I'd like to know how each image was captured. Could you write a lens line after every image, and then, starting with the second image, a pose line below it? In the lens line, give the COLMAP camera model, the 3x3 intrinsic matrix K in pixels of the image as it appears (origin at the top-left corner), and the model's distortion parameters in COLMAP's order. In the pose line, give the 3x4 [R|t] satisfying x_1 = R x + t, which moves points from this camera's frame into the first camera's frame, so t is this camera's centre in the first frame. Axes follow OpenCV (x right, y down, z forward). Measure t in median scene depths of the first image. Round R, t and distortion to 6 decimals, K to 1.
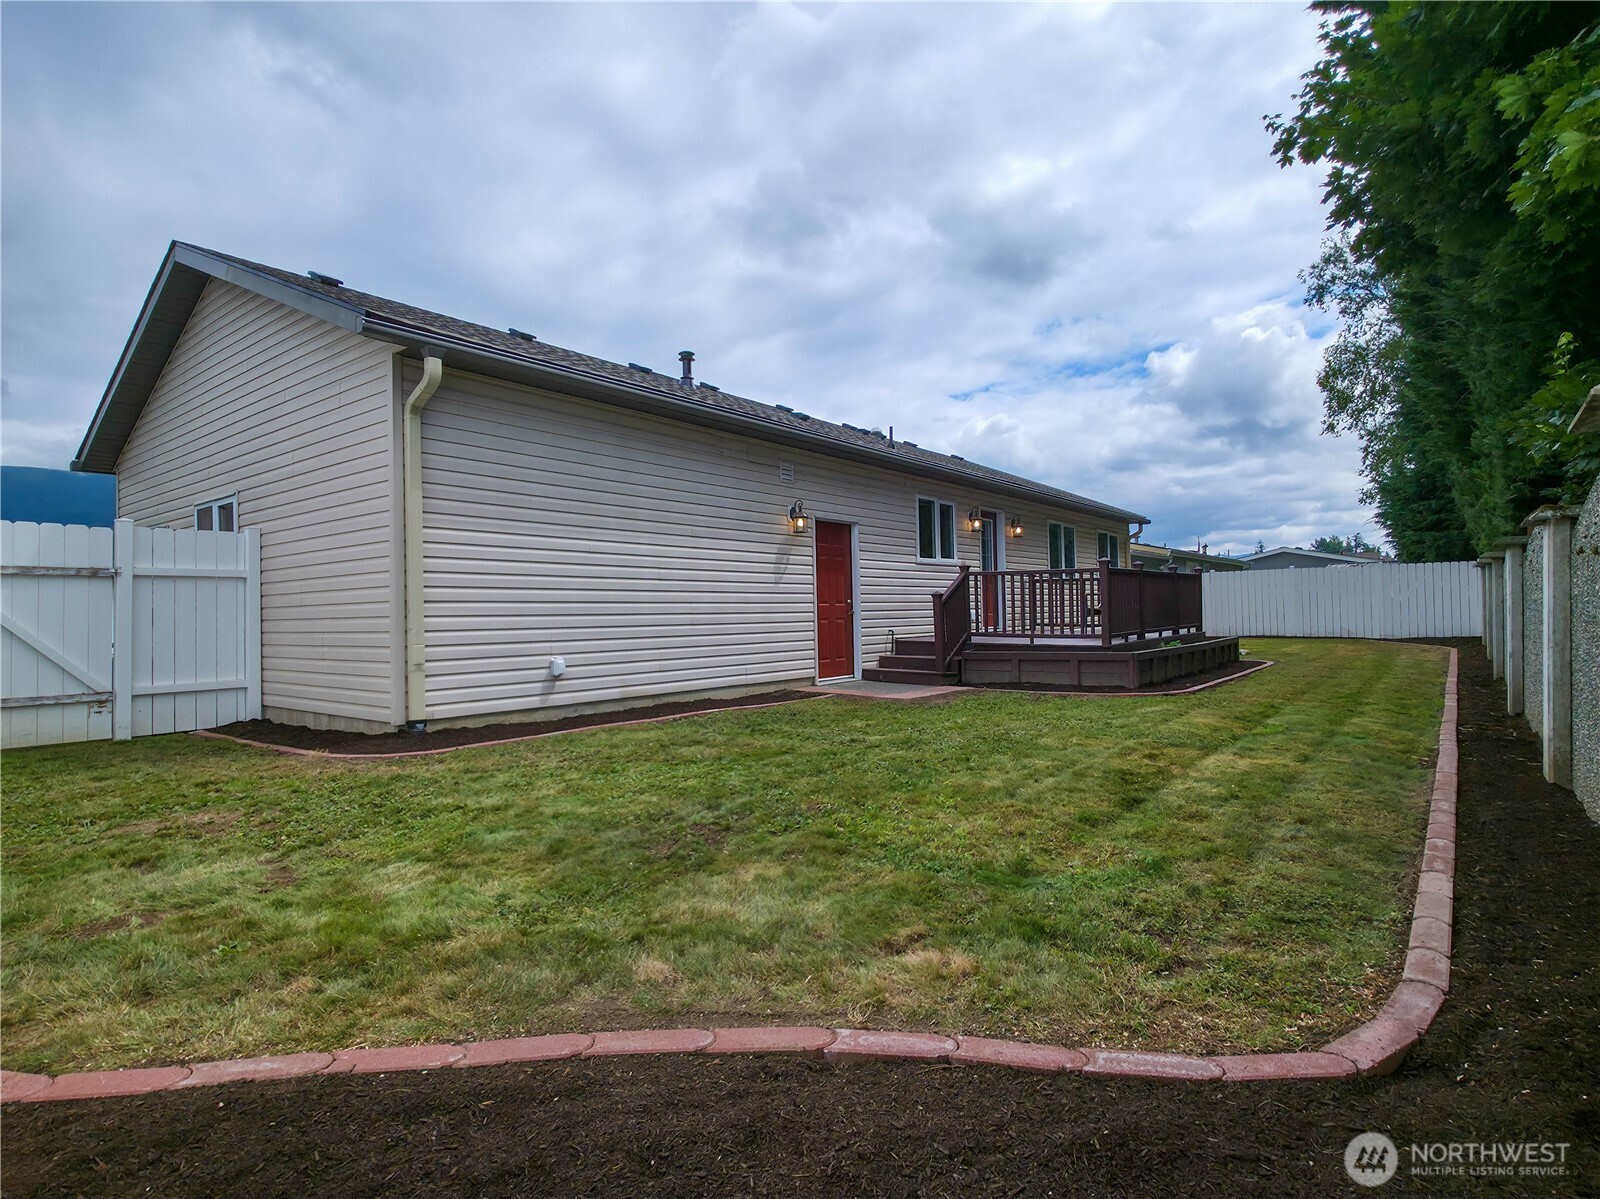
lens RADIAL K [[848.0, 0, 792.6], [0, 848.0, 598.2], [0, 0, 1]] dist [-0.003110, -0.000222]
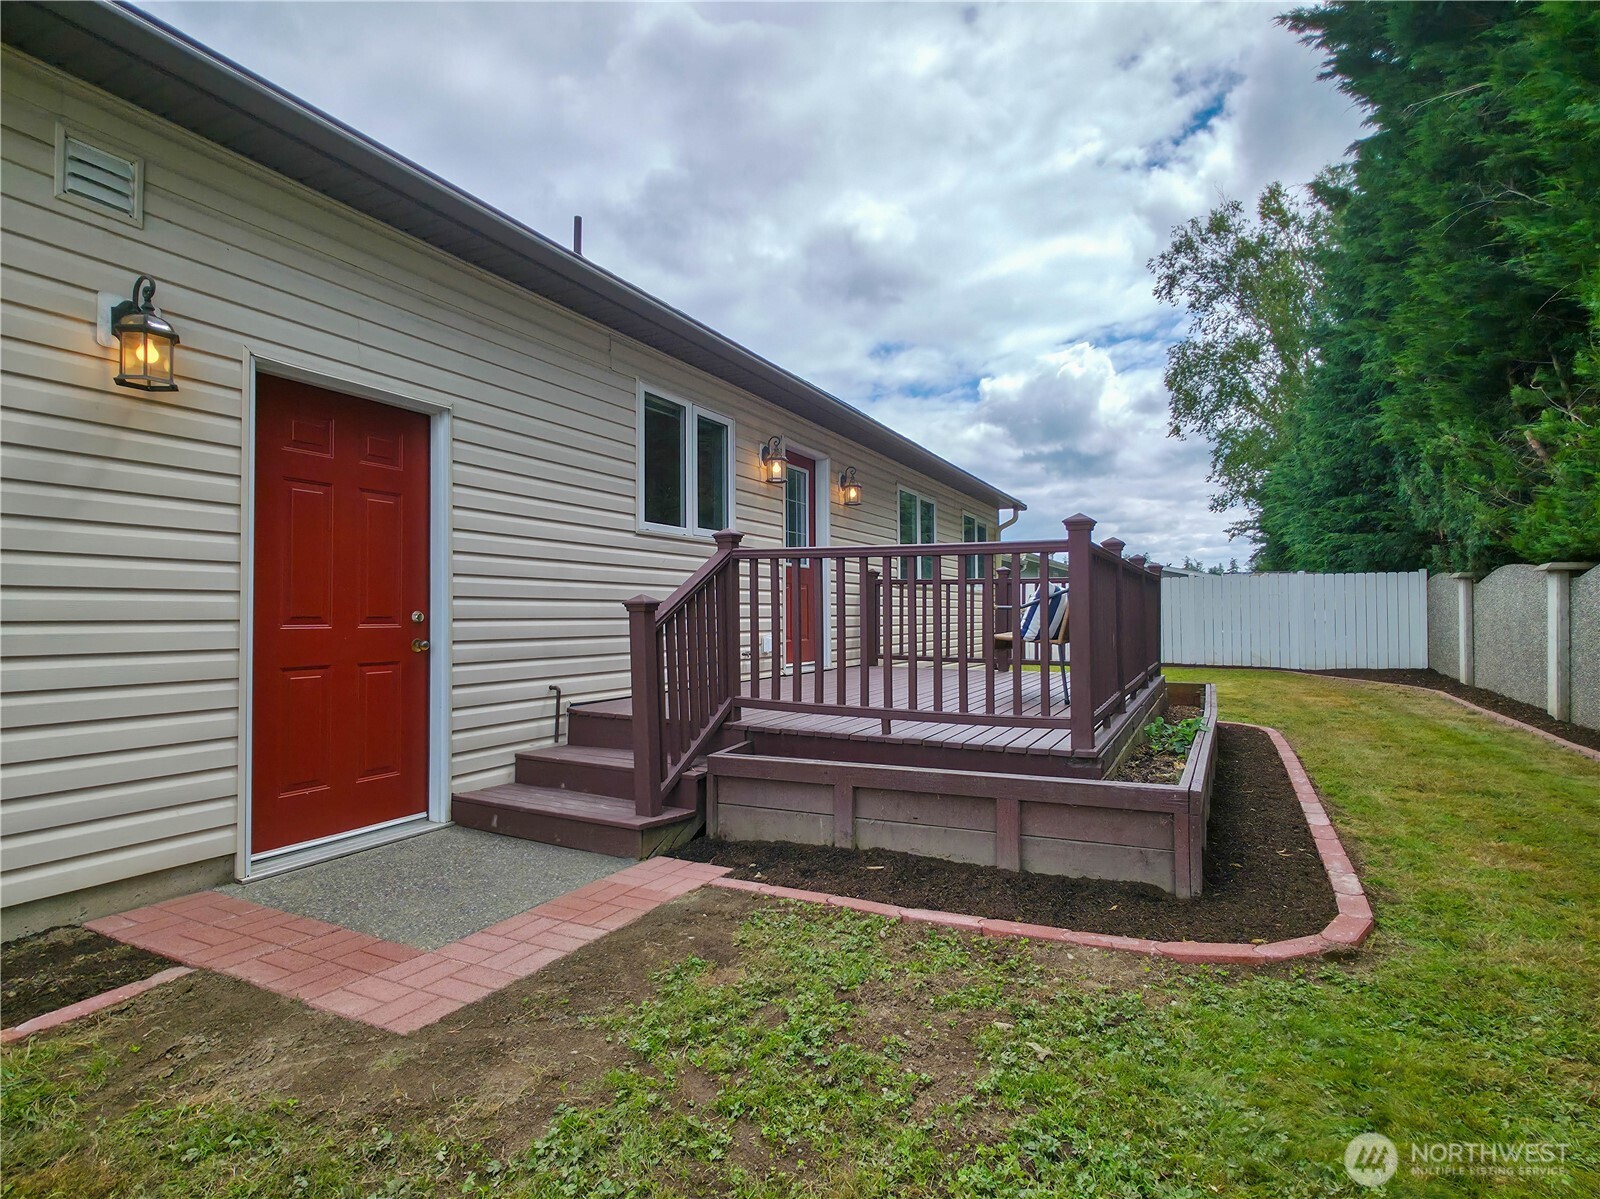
lens RADIAL K [[848.0, 0, 801.6], [0, 848.0, 603.1], [0, 0, 1]] dist [-0.003110, -0.000222]
pose [[0.978729, 0.017737, 0.204391, 0.128526], [-0.017378, 0.999843, -0.003553, -0.003285], [-0.204422, -0.000075, 0.978883, 0.492315]]
